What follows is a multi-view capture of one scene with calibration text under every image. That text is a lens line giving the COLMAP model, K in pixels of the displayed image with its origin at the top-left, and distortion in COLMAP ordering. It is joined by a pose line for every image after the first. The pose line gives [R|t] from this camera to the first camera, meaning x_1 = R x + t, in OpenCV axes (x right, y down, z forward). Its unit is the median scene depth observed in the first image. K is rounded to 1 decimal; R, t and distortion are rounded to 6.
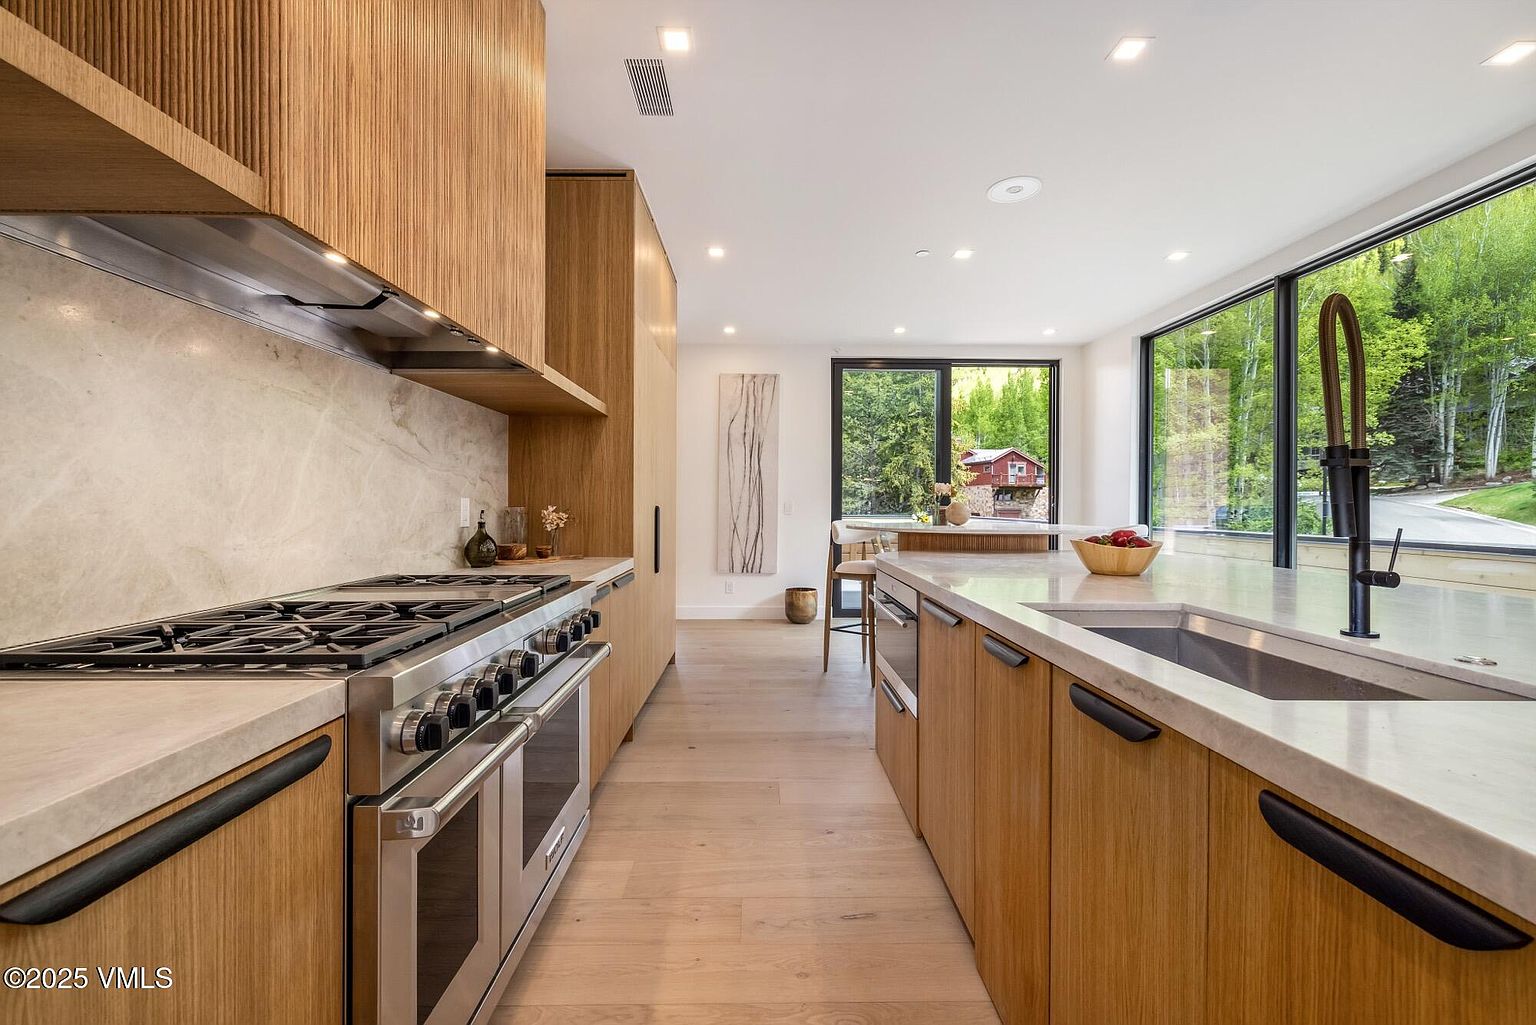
lens RADIAL K [[638.6, 0, 770.7], [0, 638.6, 514.0], [0, 0, 1]] dist [-0.000762, -0.000046]
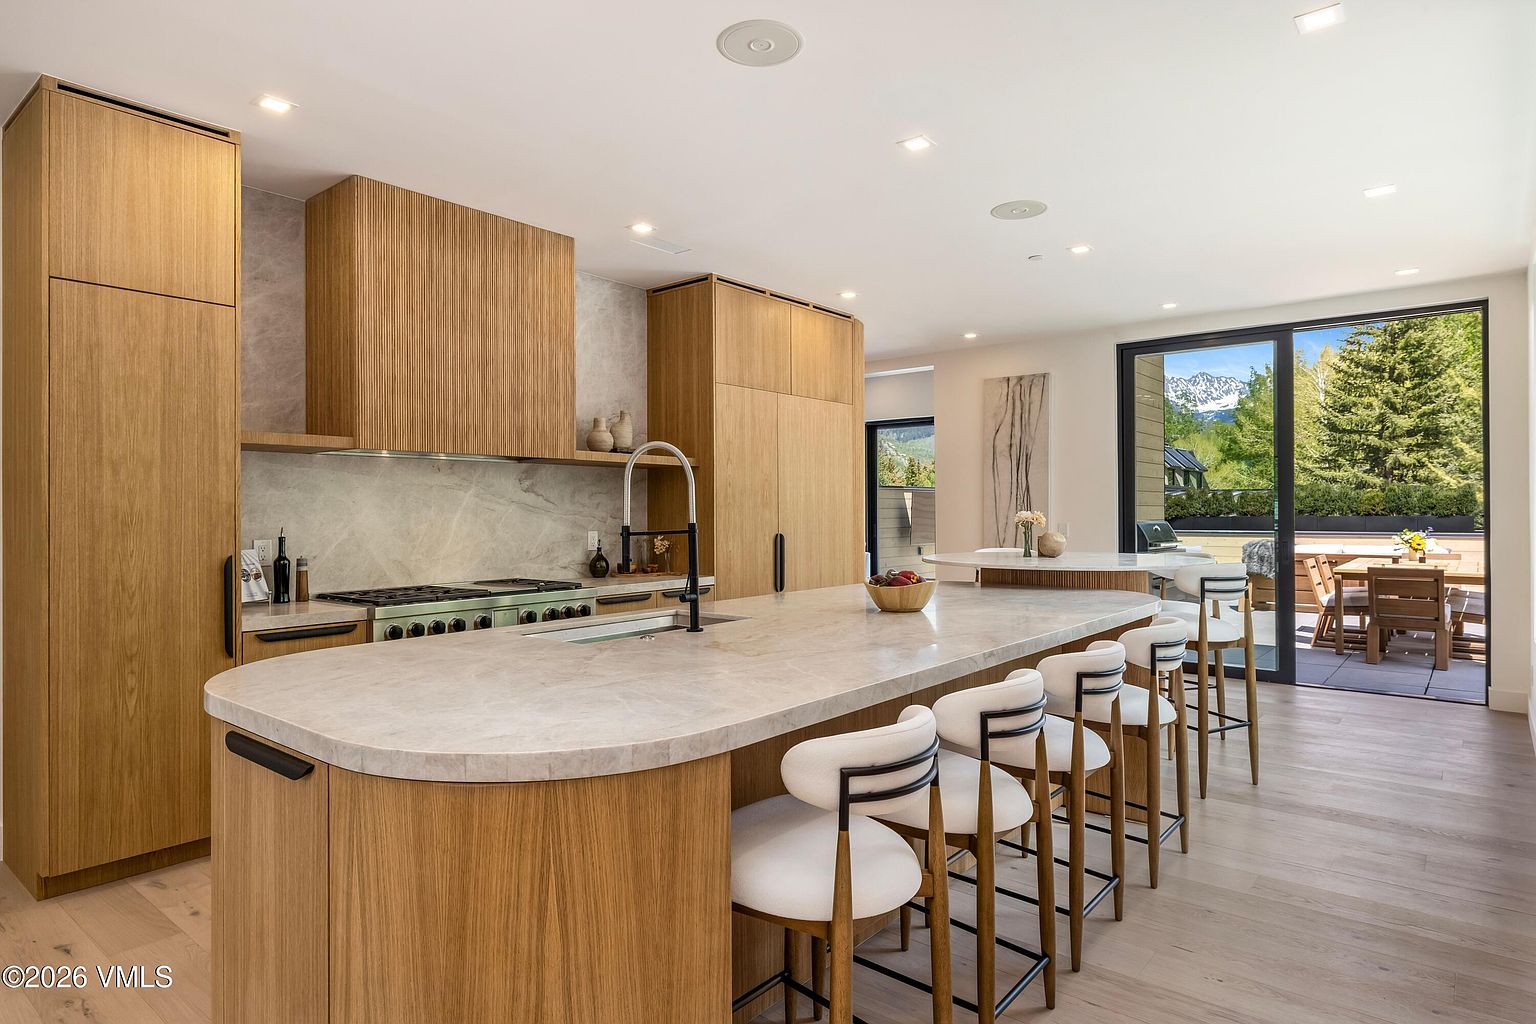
lens RADIAL K [[867.0, 0, 768.0], [0, 867.0, 512.5], [0, 0, 1]] dist [0.000068, -0.000157]
pose [[0.757596, -0.005612, -0.652700, 0.853305], [-0.001786, 0.999941, -0.010670, -0.035066], [0.652722, 0.009249, 0.757541, -0.205113]]
